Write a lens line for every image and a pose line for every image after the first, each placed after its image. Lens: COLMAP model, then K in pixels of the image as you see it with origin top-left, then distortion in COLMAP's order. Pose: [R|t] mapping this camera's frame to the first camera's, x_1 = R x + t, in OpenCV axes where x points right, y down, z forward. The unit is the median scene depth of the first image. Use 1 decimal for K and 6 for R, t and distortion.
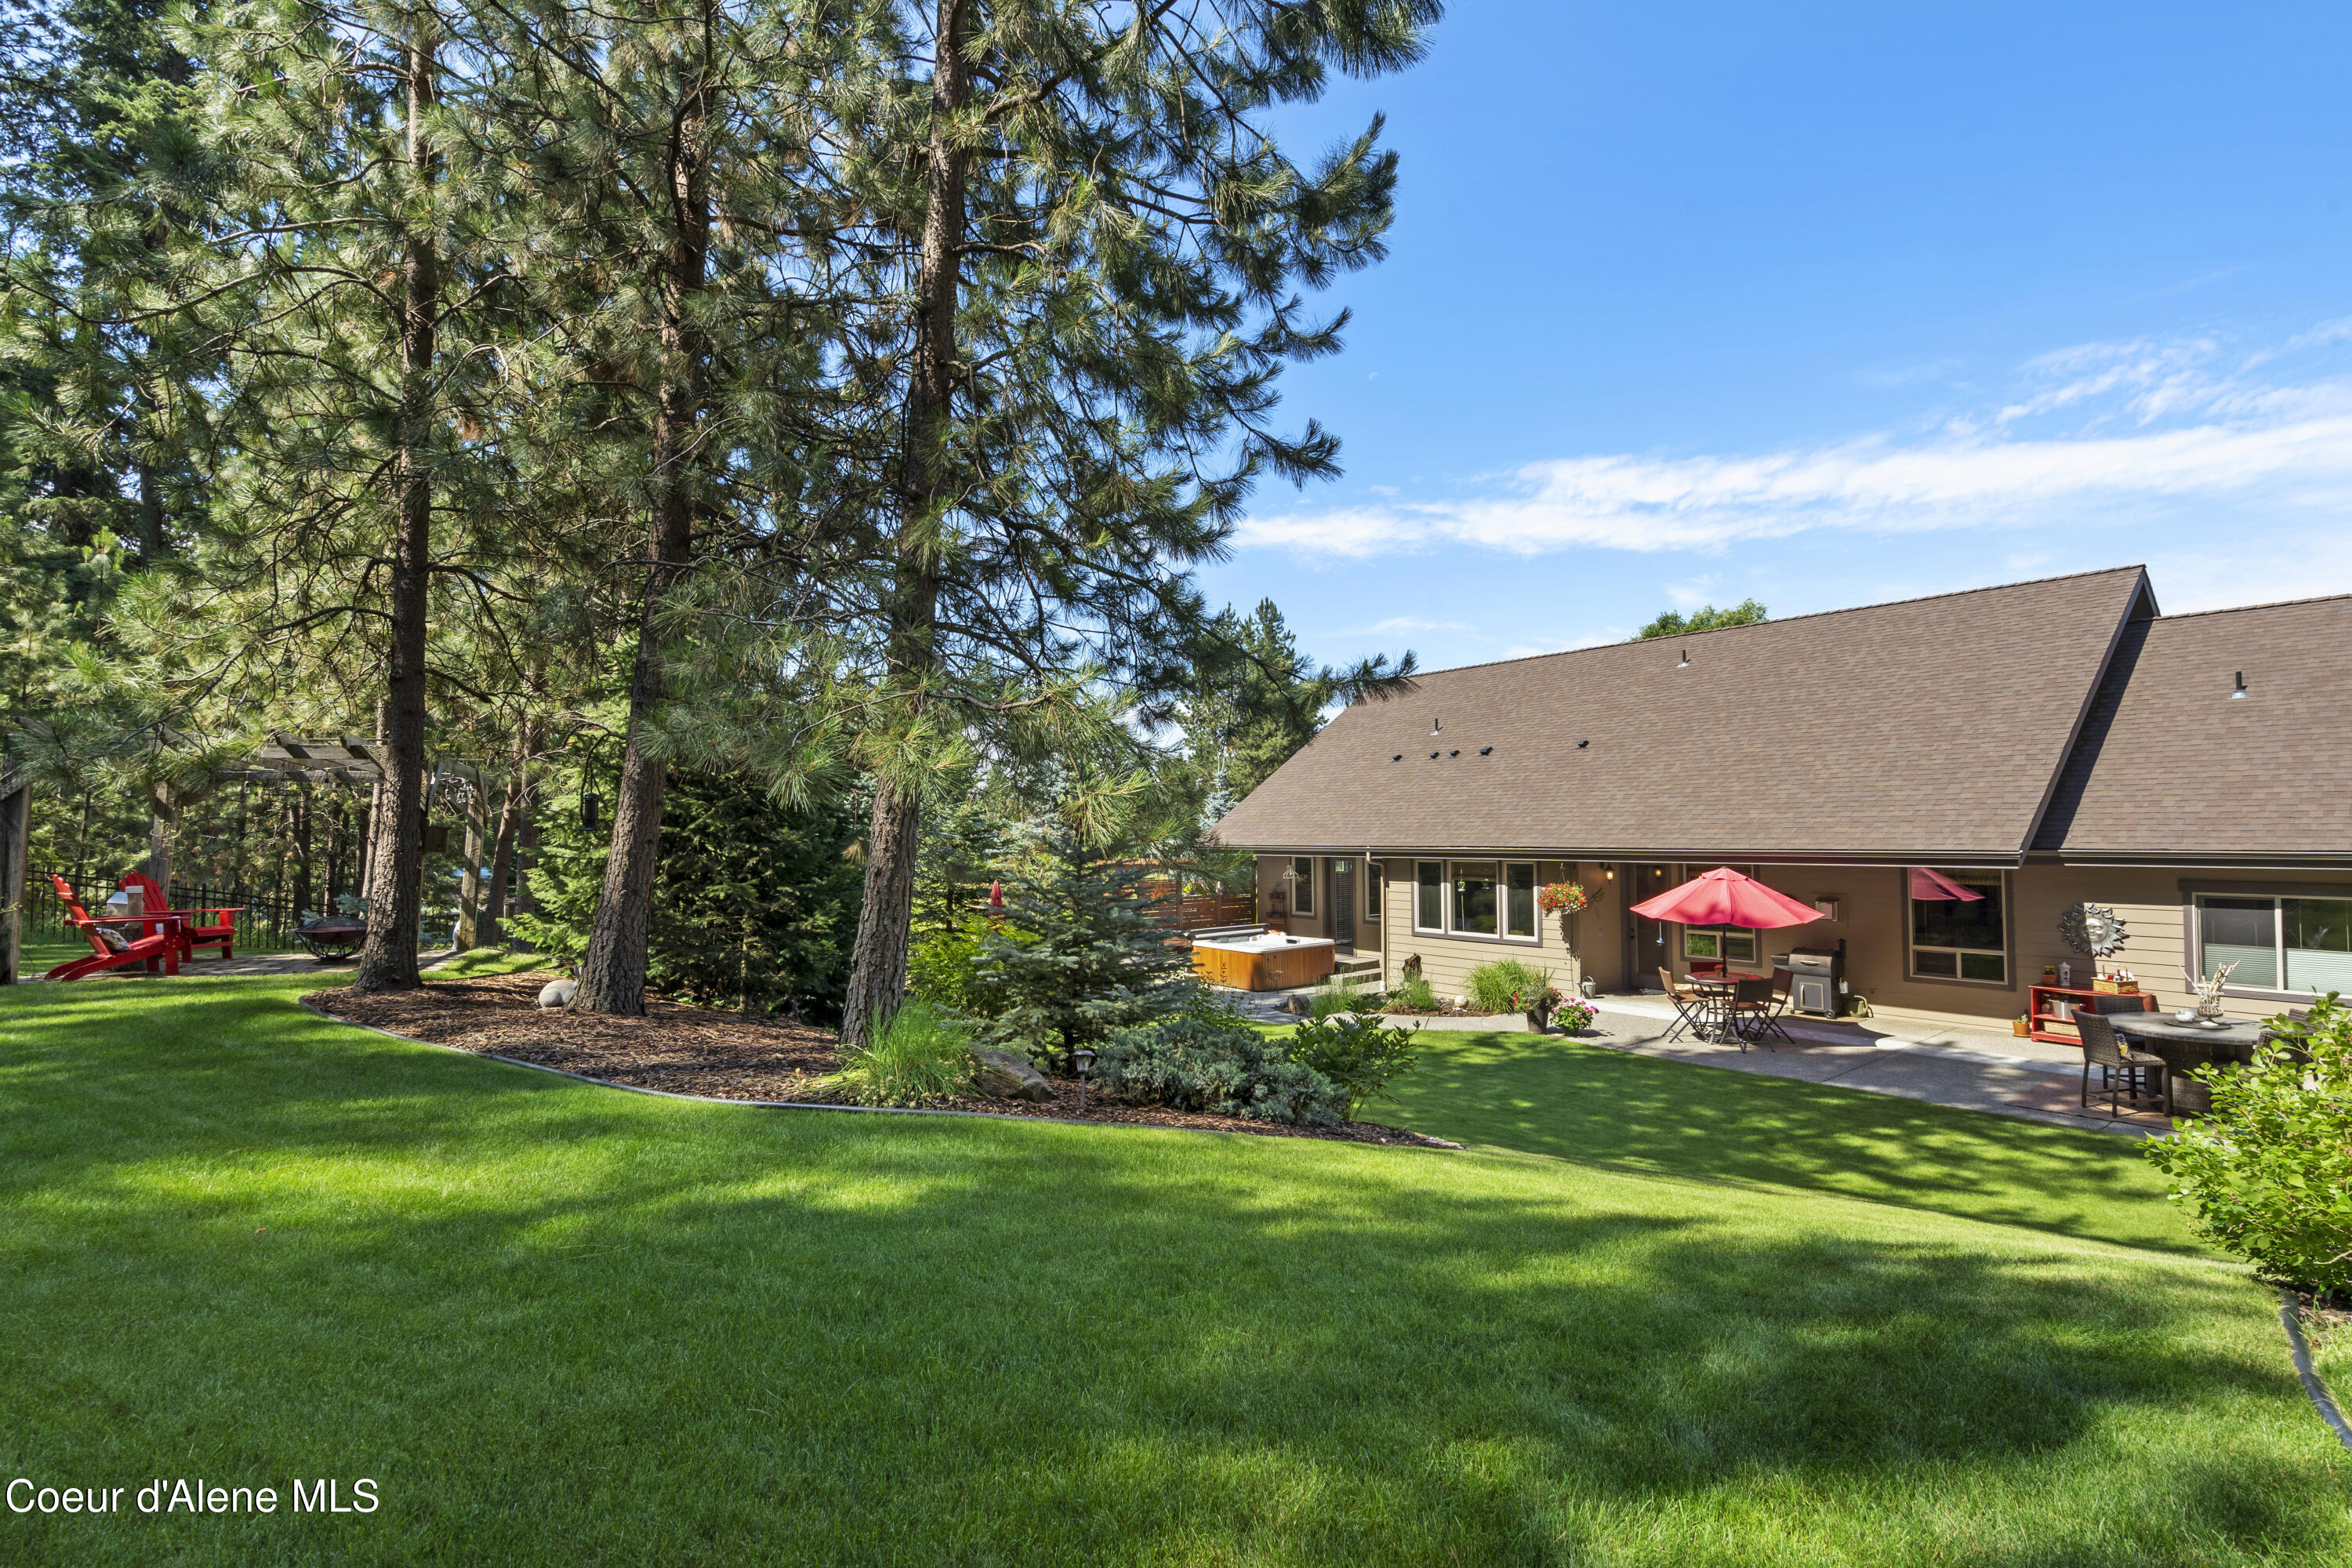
lens RADIAL K [[1085.1, 0, 1180.8], [0, 1085.1, 800.6], [0, 0, 1]] dist [0.000432, -0.000048]
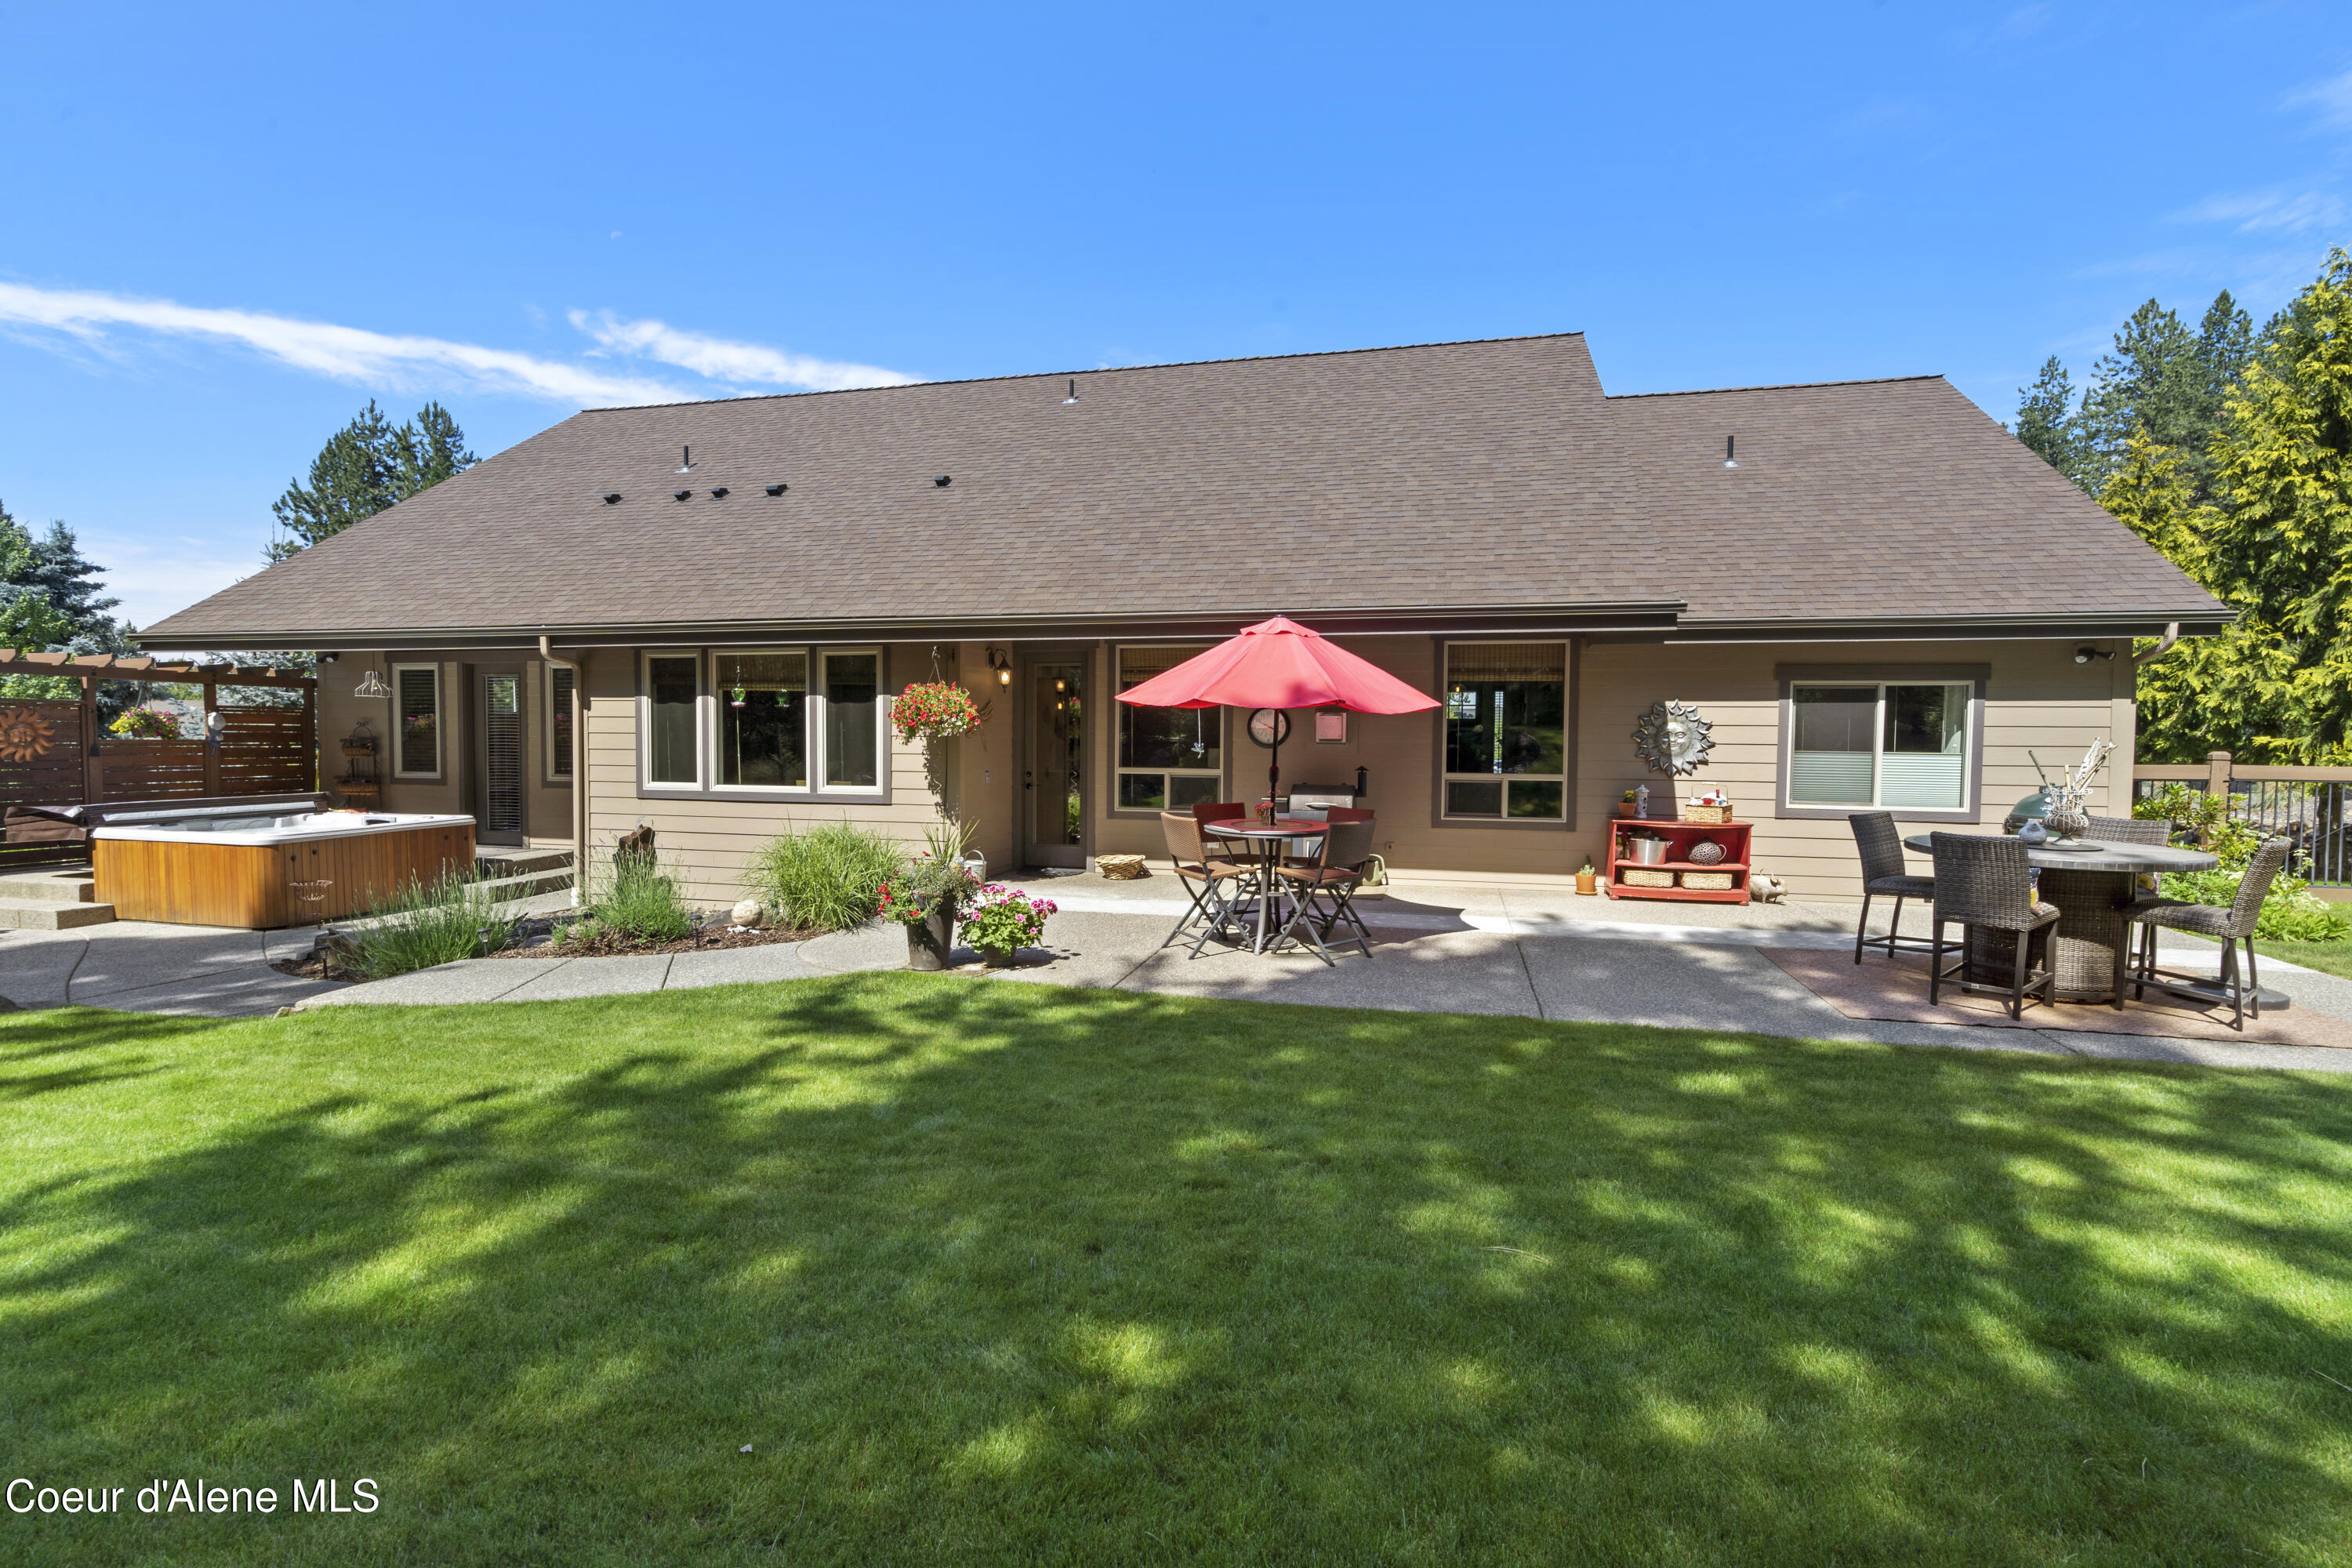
lens RADIAL K [[1078.6, 0, 1176.0], [0, 1078.6, 784.0], [0, 0, 1]] dist [-0.001882, 0.000626]
pose [[0.786500, -0.011085, 0.617491, 0.106336], [-0.032627, 0.997697, 0.059468, 0.086982], [-0.616728, -0.066918, 0.784327, 0.475829]]
